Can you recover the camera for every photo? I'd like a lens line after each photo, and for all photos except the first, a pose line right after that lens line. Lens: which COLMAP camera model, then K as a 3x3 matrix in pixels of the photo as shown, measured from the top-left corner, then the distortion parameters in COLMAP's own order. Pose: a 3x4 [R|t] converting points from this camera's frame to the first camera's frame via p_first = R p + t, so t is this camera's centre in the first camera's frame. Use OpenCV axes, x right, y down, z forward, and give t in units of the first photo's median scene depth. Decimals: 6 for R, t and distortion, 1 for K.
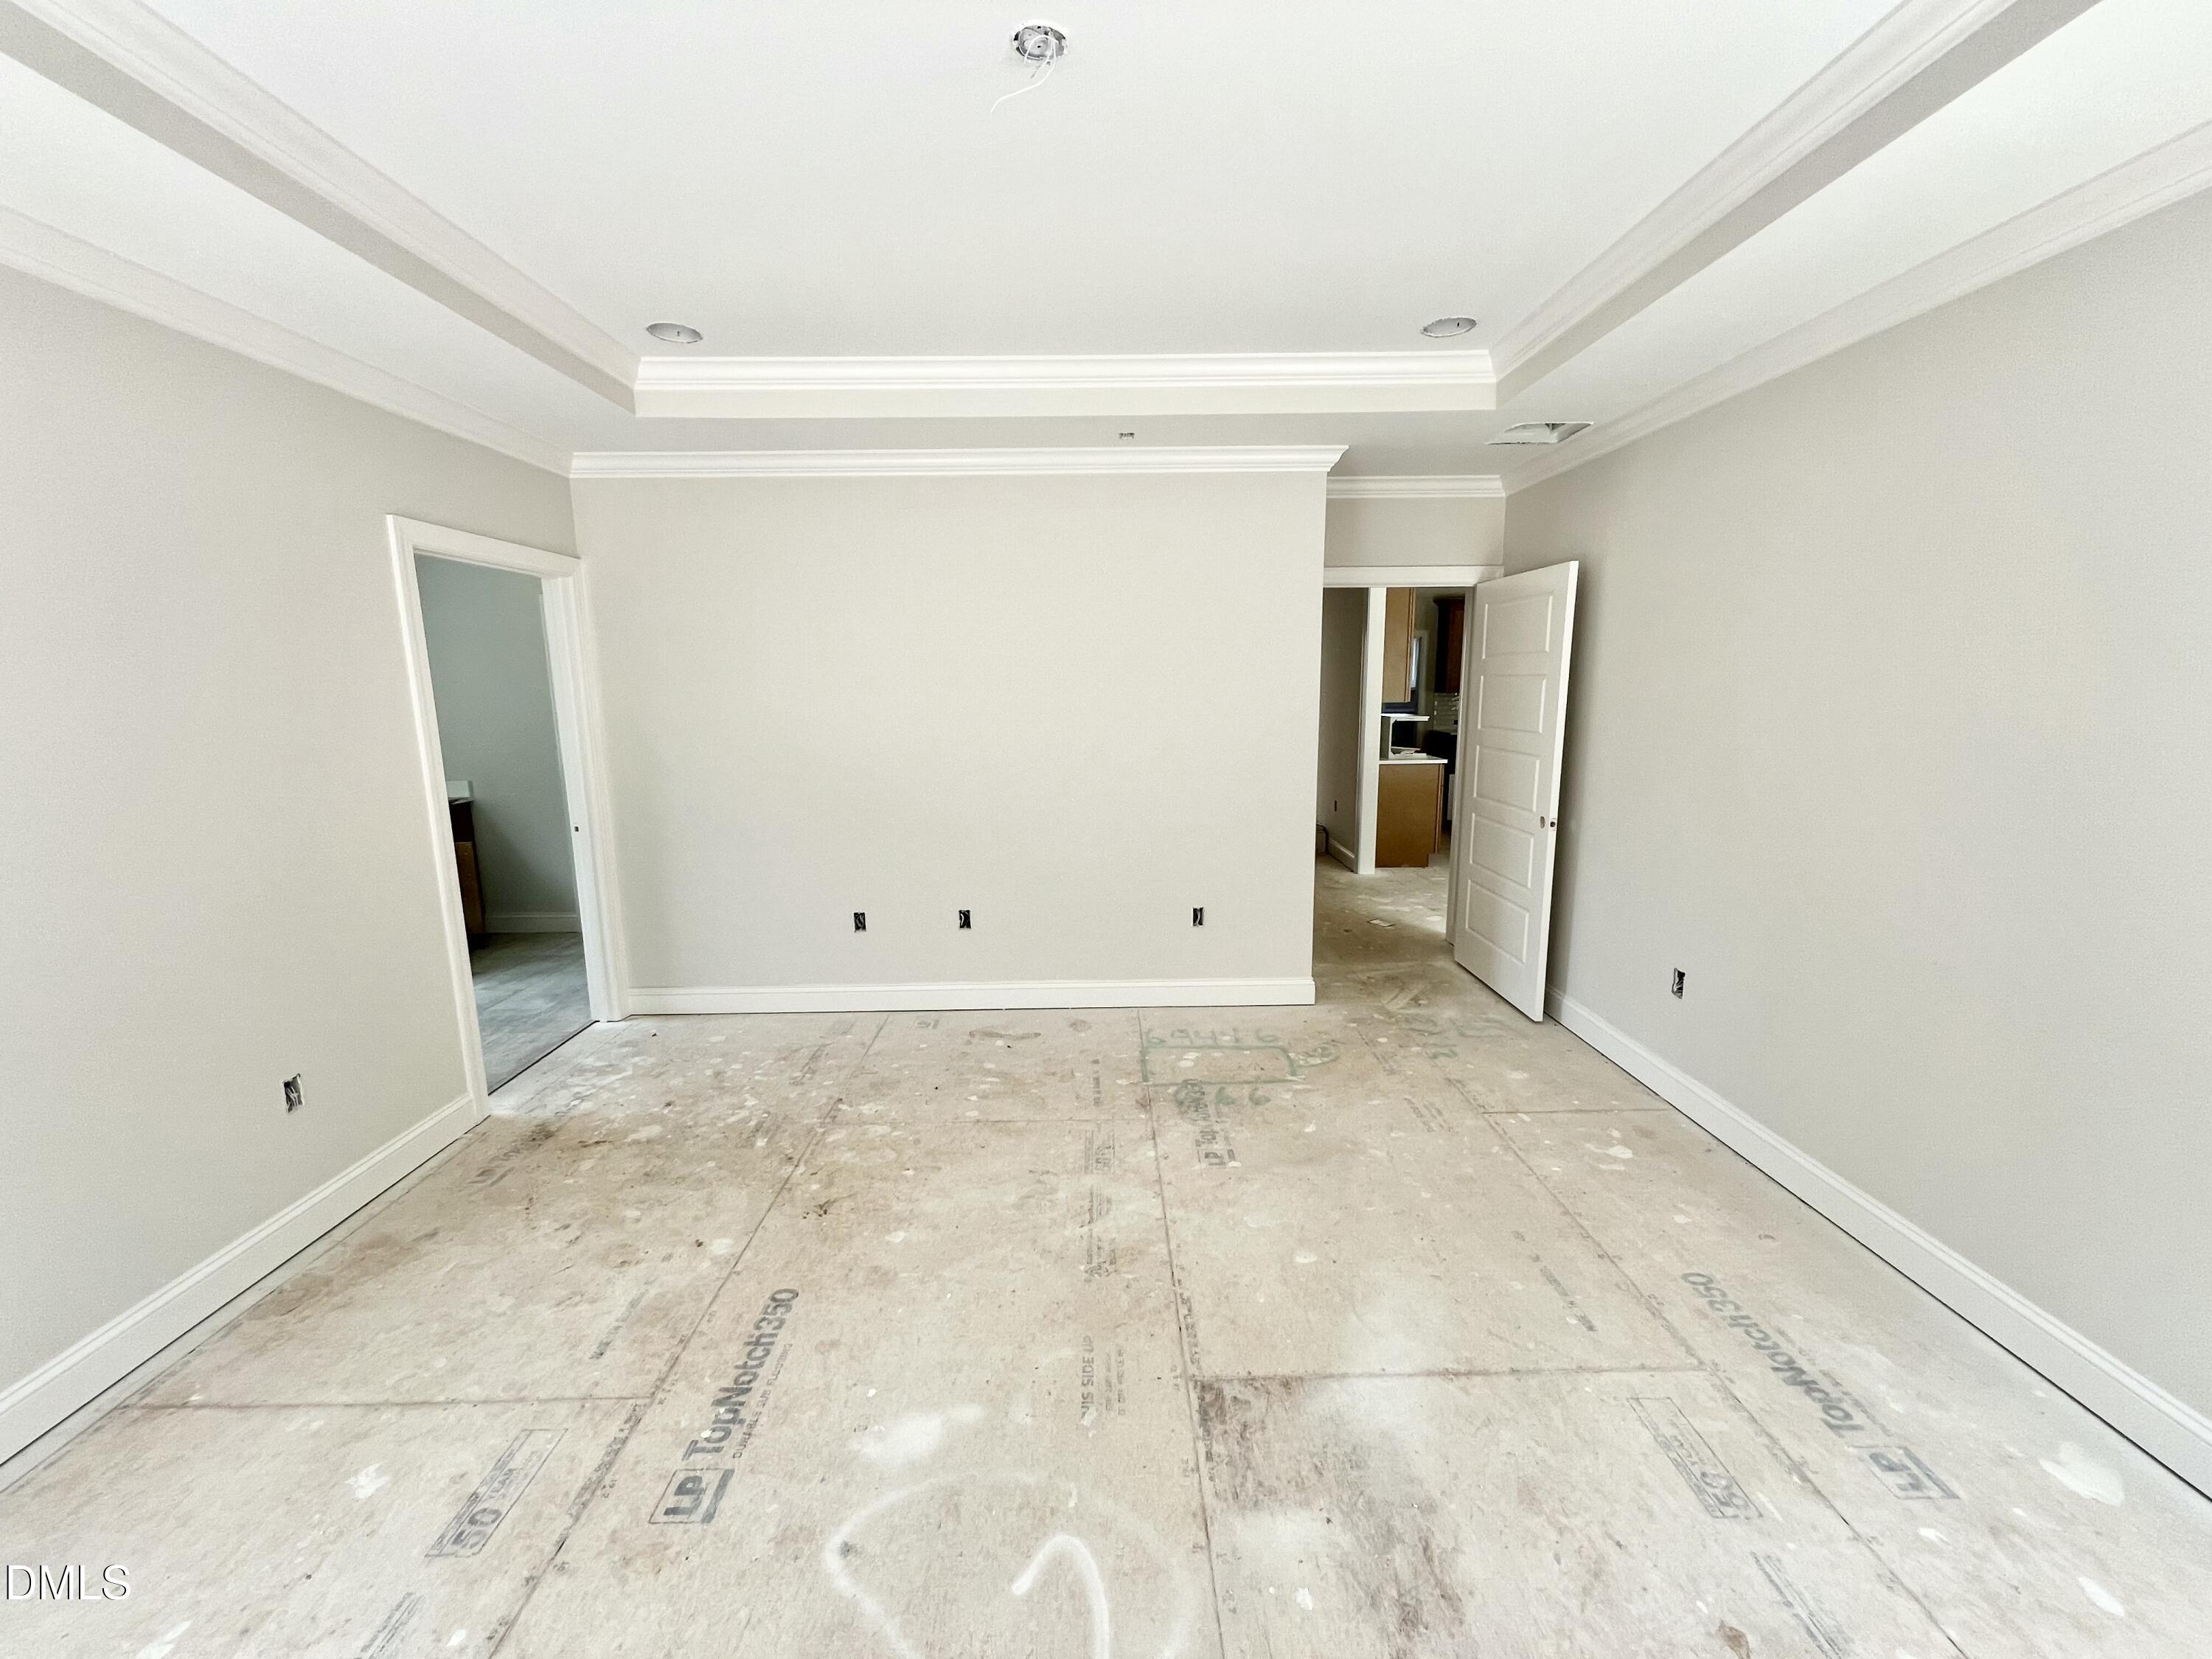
lens RADIAL K [[881.6, 0, 1113.4], [0, 881.6, 834.2], [0, 0, 1]] dist [-0.001205, -0.000336]
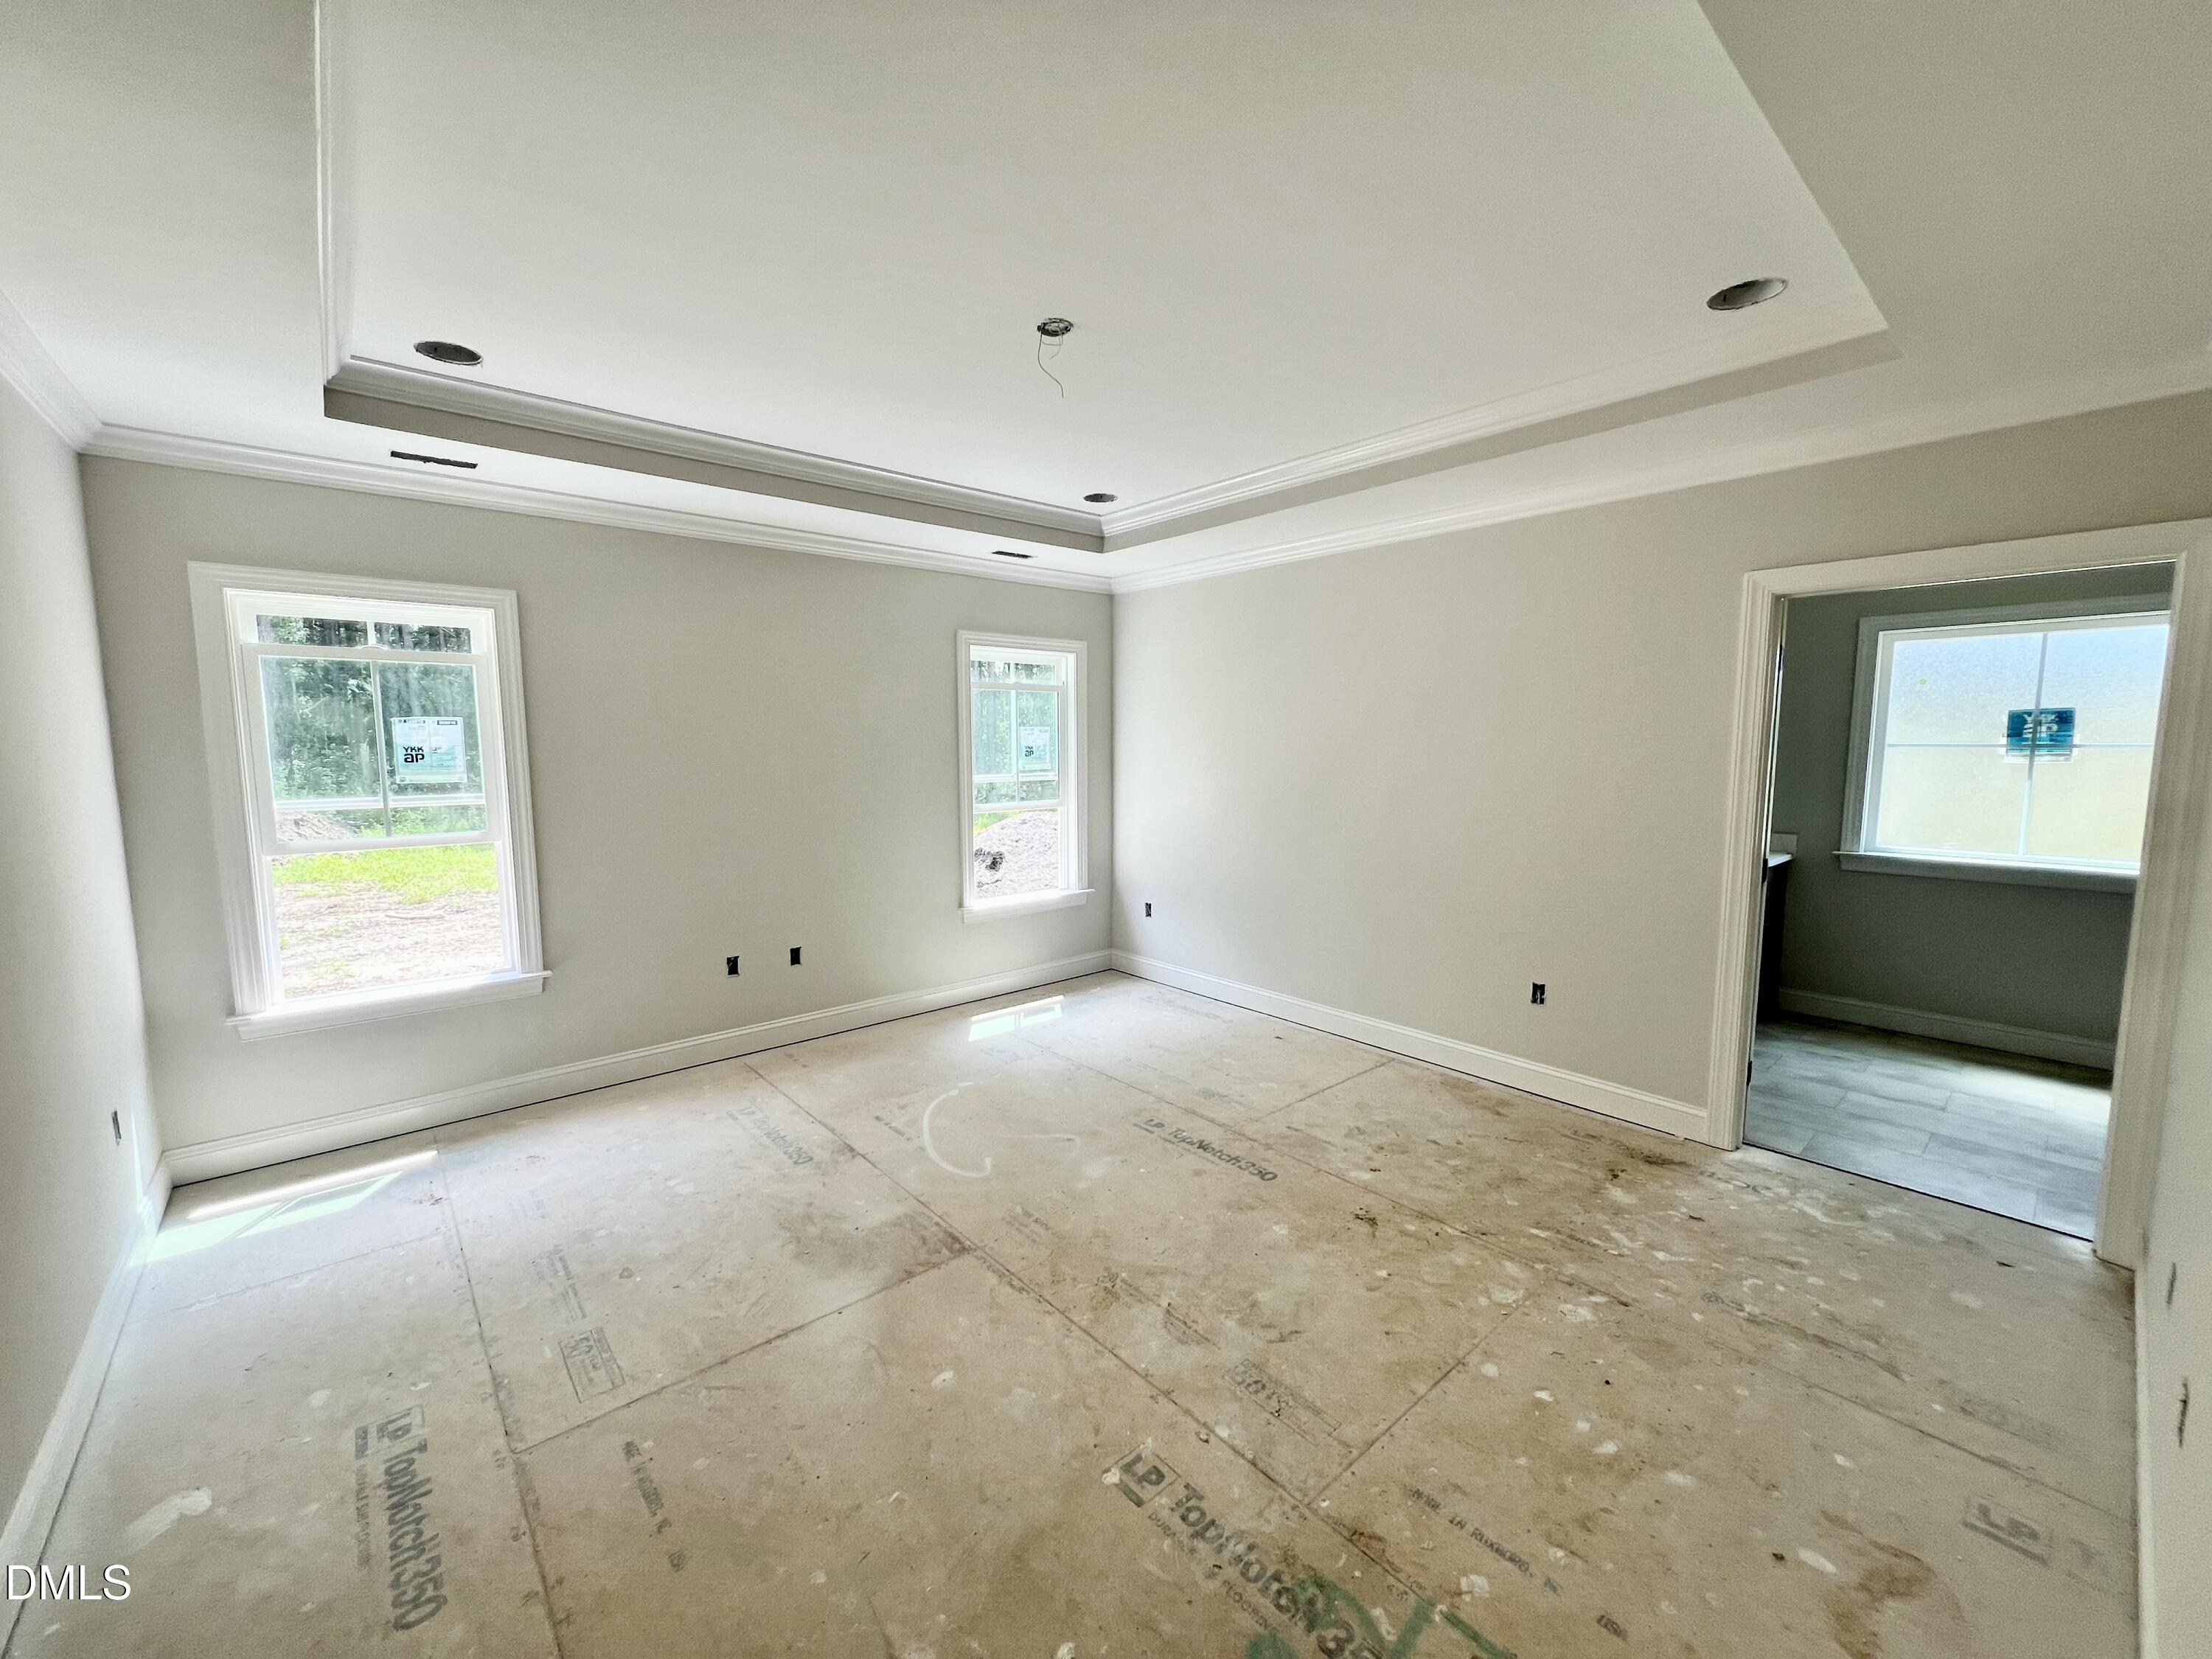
lens RADIAL K [[881.6, 0, 1091.2], [0, 881.6, 827.3], [0, 0, 1]] dist [-0.001205, -0.000336]
pose [[-0.776311, 0.079687, -0.625293, 0.542540], [-0.094332, 0.966120, 0.240236, -0.250212], [0.623252, 0.245483, -0.742492, 1.429612]]
